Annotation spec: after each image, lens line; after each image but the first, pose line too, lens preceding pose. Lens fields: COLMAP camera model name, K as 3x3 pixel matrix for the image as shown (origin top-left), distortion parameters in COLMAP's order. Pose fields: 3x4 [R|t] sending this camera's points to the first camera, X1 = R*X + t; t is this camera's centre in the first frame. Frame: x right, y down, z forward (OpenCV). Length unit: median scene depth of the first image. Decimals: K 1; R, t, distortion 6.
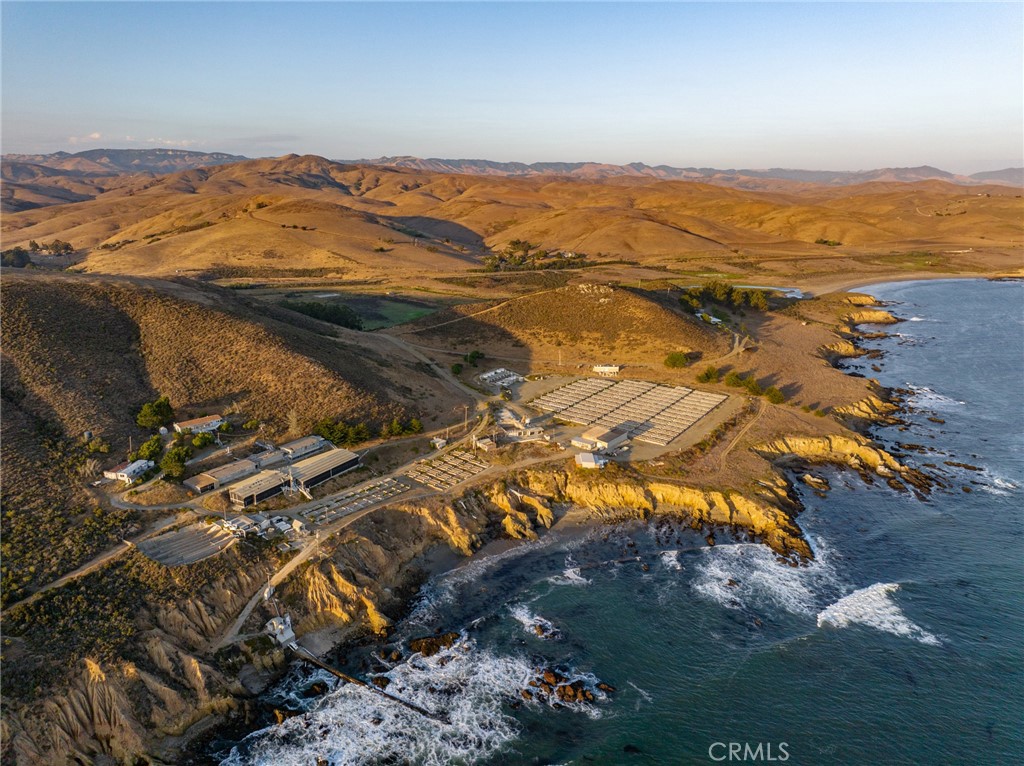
lens RADIAL K [[711.6, 0, 512.3], [0, 711.6, 382.6], [0, 0, 1]] dist [-0.029958, -0.002341]
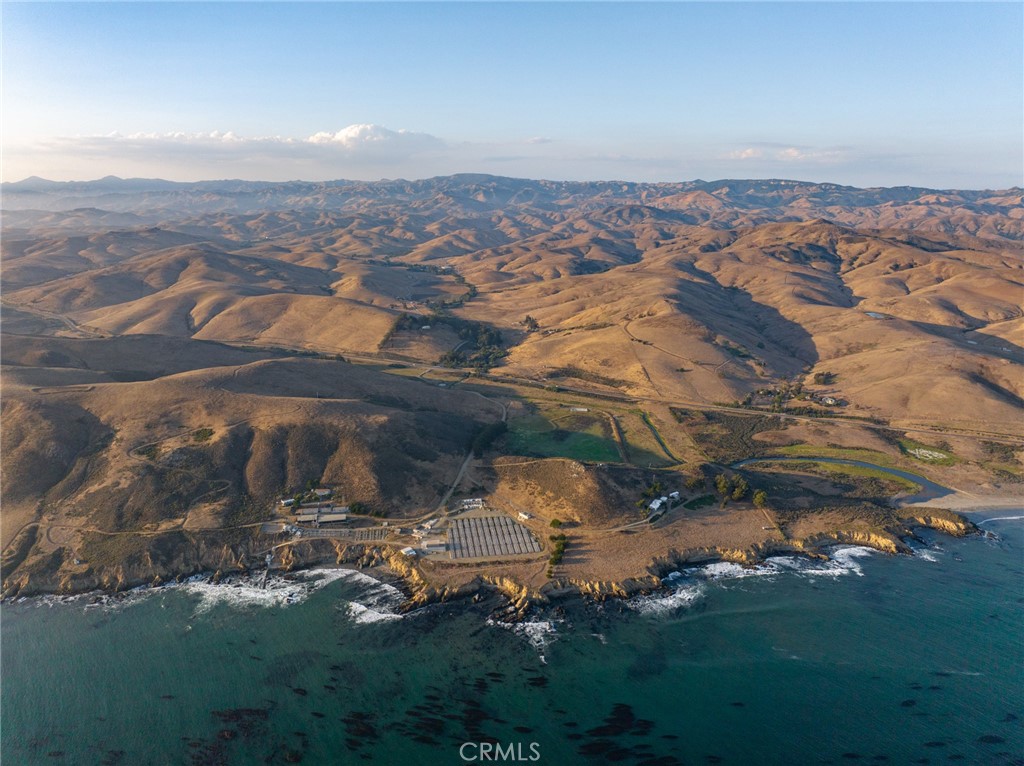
lens RADIAL K [[711.6, 0, 511.3], [0, 711.6, 383.1], [0, 0, 1]] dist [-0.029958, -0.002341]
pose [[0.678727, 0.183381, -0.711127, 1.922907], [-0.196177, 0.978407, 0.065066, -0.664894], [0.707703, 0.095344, 0.700047, -0.502056]]
